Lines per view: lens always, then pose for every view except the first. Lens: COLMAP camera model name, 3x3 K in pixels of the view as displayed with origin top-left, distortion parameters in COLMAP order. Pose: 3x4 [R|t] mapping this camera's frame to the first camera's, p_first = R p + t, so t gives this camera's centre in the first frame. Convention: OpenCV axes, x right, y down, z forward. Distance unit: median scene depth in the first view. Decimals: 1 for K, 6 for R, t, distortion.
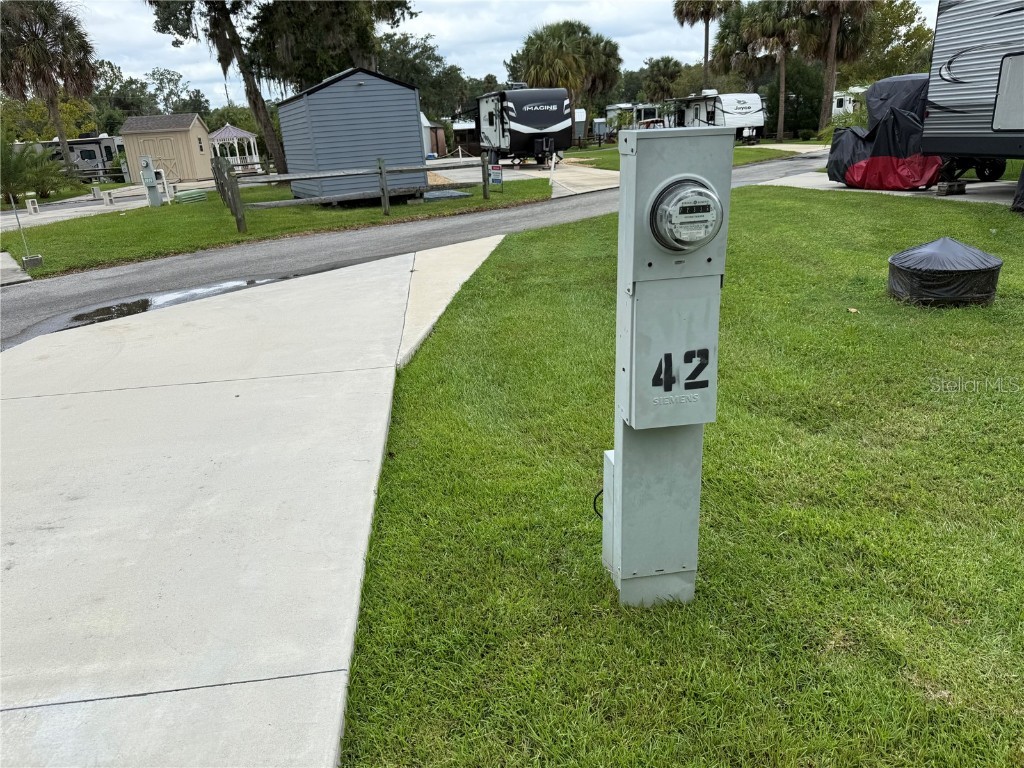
lens RADIAL K [[704.7, 0, 510.8], [0, 704.7, 398.1], [0, 0, 1]] dist [0.040656, -0.056560]
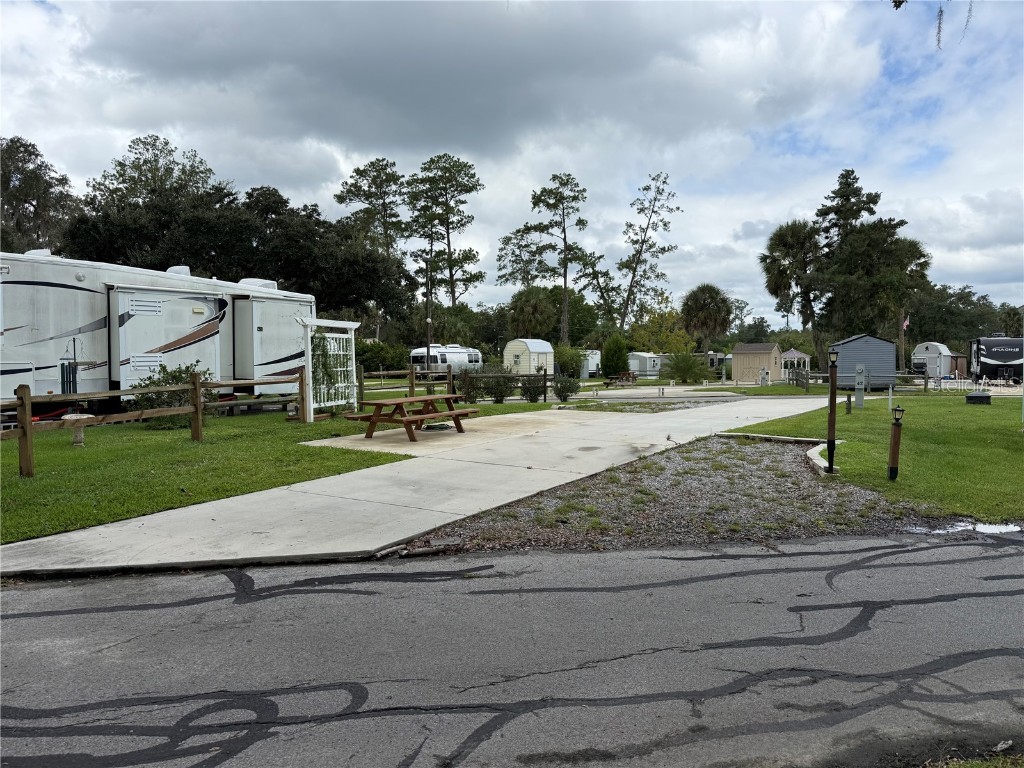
lens RADIAL K [[711.9, 0, 518.7], [0, 711.9, 390.6], [0, 0, 1]] dist [0.053764, -0.055667]
pose [[0.763819, 0.075833, -0.640960, 0.168304], [-0.262627, 0.943661, -0.201321, 0.187026], [0.589583, 0.322107, 0.740702, -0.525642]]
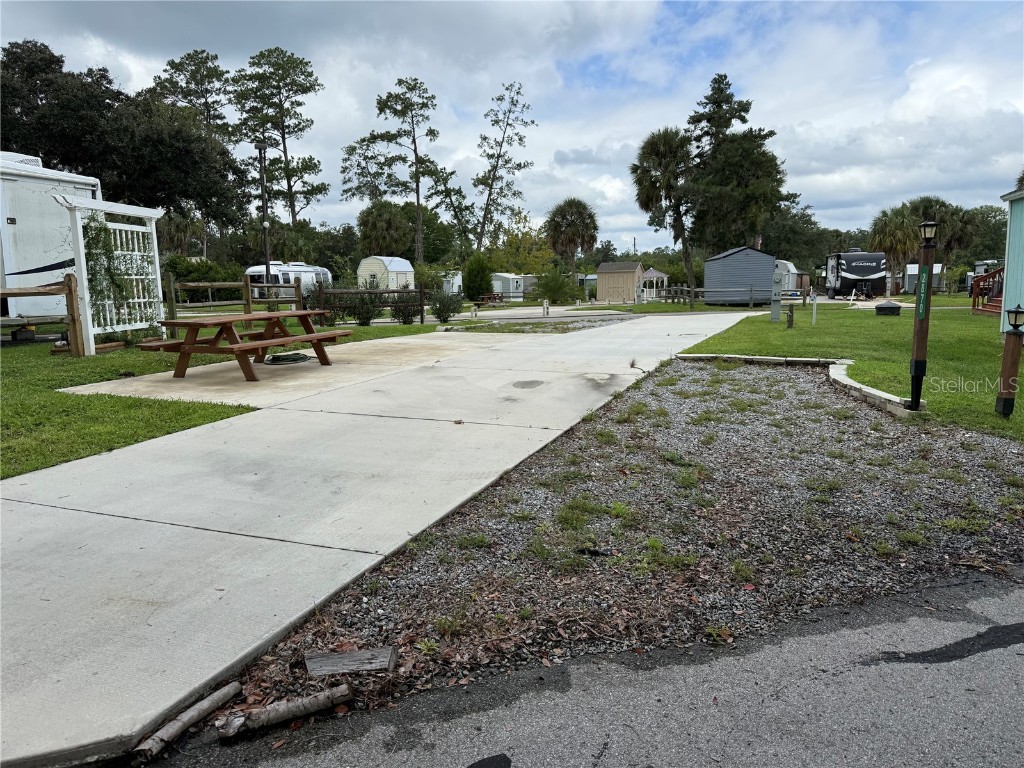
lens RADIAL K [[708.2, 0, 512.0], [0, 708.2, 384.0], [0, 0, 1]] dist [0.101803, -0.189007]
pose [[0.876942, 0.106864, -0.468564, 0.090386], [-0.201528, 0.966874, -0.156657, 0.174398], [0.436301, 0.231808, 0.869429, -0.454996]]
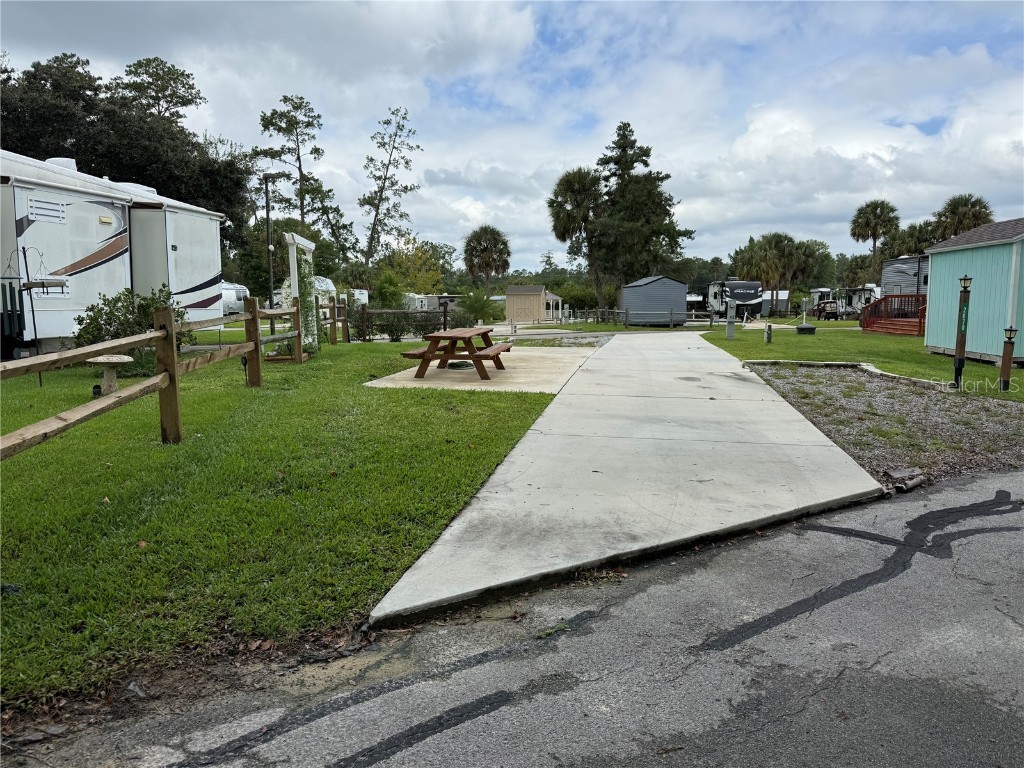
lens RADIAL K [[713.2, 0, 512.0], [0, 713.2, 384.0], [0, 0, 1]] dist [0.055267, -0.092942]
pose [[0.954836, 0.084658, -0.284817, 0.011621], [-0.150737, 0.964060, -0.218786, 0.219629], [0.256059, 0.251838, 0.933280, -0.570573]]
